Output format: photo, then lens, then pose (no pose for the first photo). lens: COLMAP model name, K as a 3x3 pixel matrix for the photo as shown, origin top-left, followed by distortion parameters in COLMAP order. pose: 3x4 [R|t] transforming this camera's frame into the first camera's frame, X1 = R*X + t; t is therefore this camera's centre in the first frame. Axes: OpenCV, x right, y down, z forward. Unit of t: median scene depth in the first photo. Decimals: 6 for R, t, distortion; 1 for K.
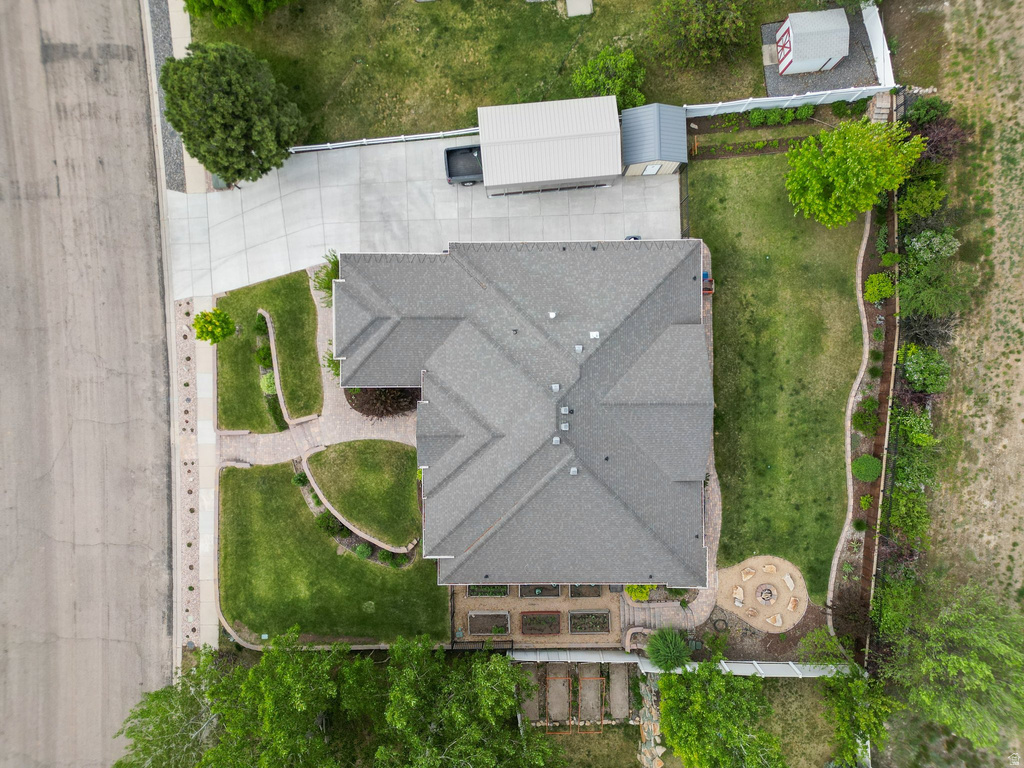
lens RADIAL K [[719.1, 0, 514.9], [0, 719.1, 384.1], [0, 0, 1]] dist [0.075338, -0.068446]
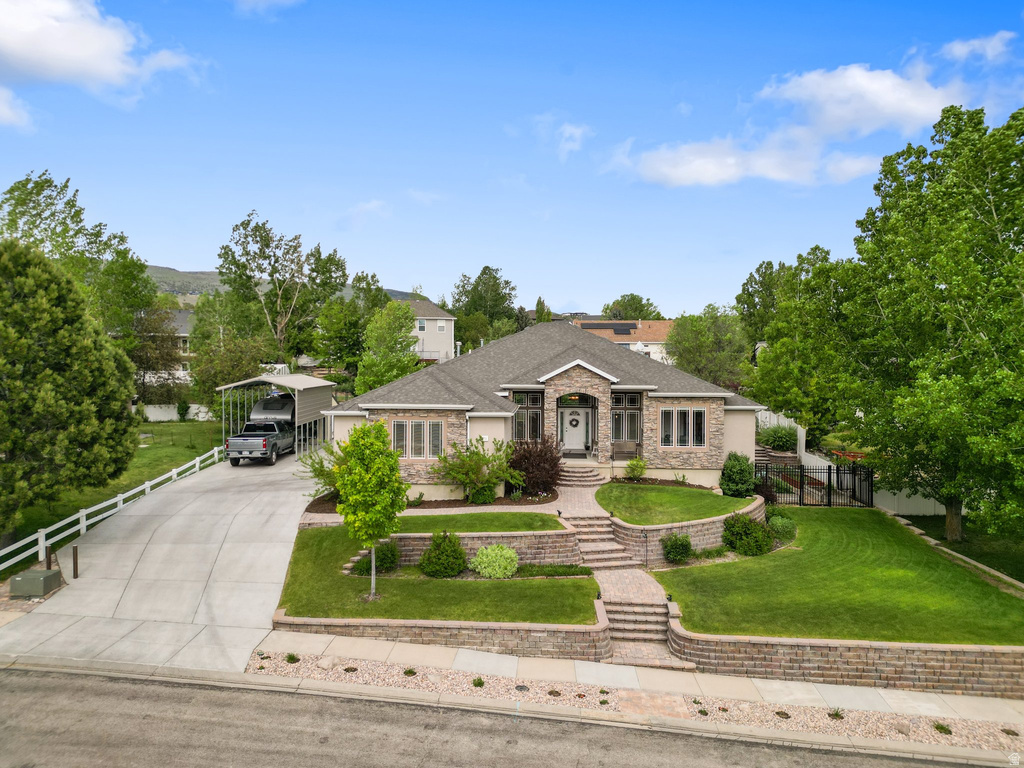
lens RADIAL K [[719.1, 0, 514.9], [0, 719.1, 384.1], [0, 0, 1]] dist [0.075338, -0.068446]
pose [[0.055007, -0.019101, 0.998303, -0.808962], [0.998483, 0.003664, -0.054947, 0.038258], [-0.002608, 0.999811, 0.019274, 0.842415]]
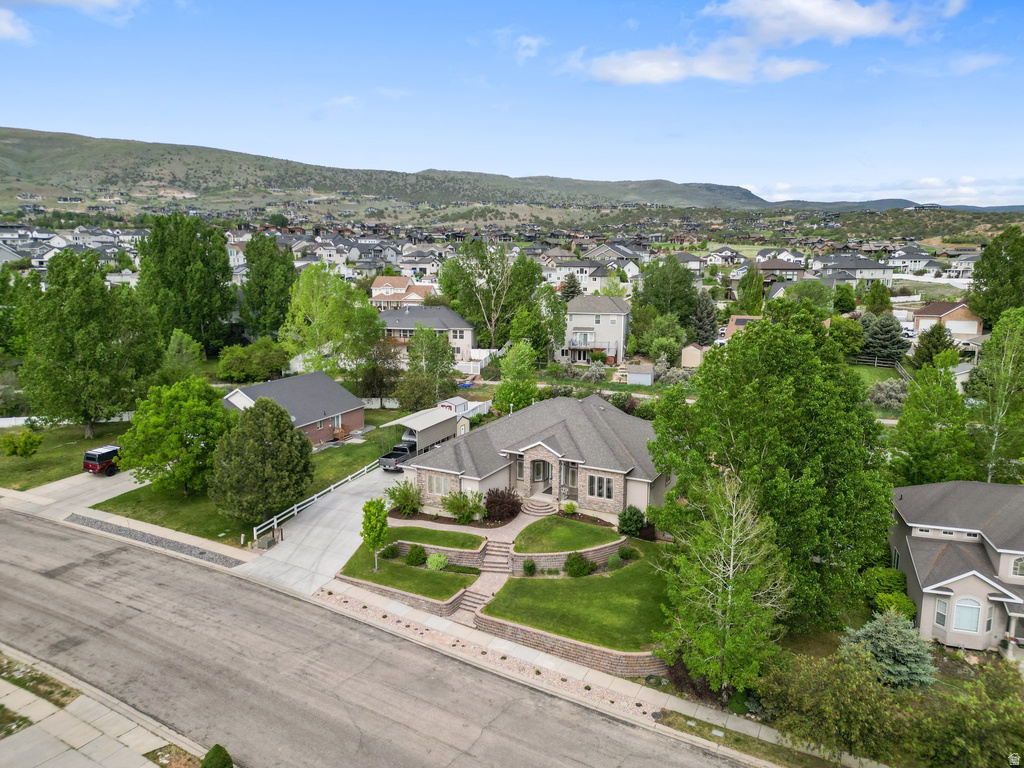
lens RADIAL K [[719.1, 0, 514.9], [0, 719.1, 384.1], [0, 0, 1]] dist [0.075338, -0.068446]
pose [[0.467999, -0.142957, 0.872090, -1.148978], [0.883717, 0.080857, -0.460984, 0.559563], [-0.004613, 0.986421, 0.164175, 0.546206]]
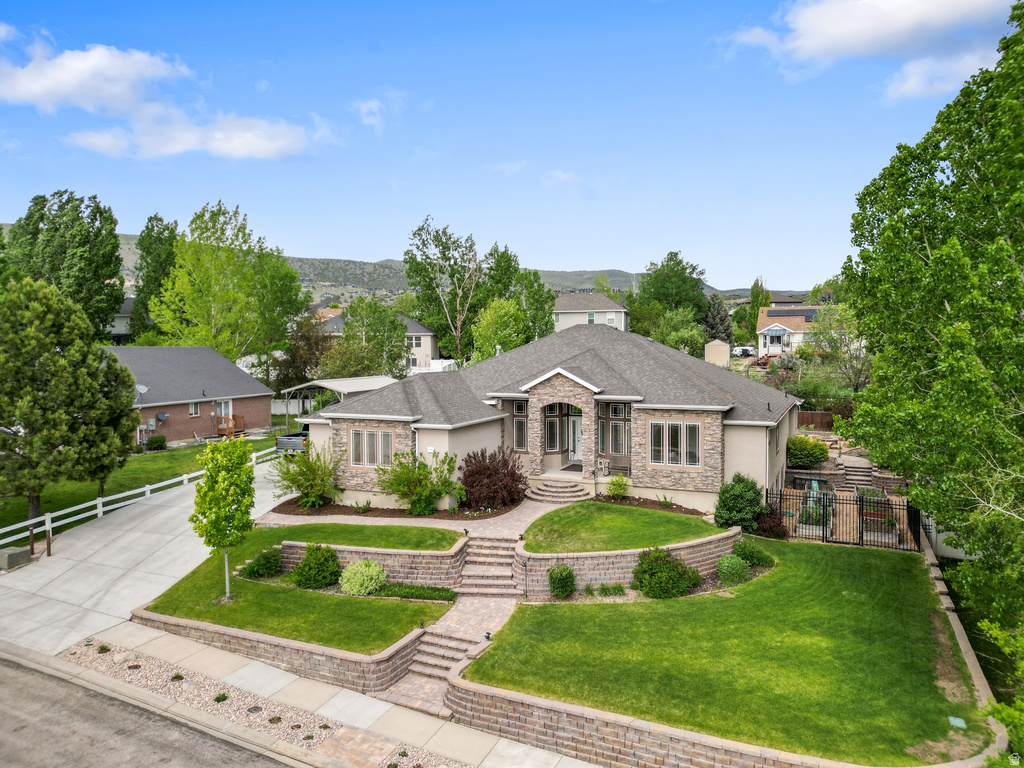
lens RADIAL K [[724.8, 0, 515.7], [0, 724.8, 383.9], [0, 0, 1]] dist [0.062222, -0.049140]
pose [[0.415406, -0.036918, 0.908887, -0.729054], [0.909624, 0.011698, -0.415267, 0.297712], [0.004699, 0.999250, 0.038441, 0.821351]]
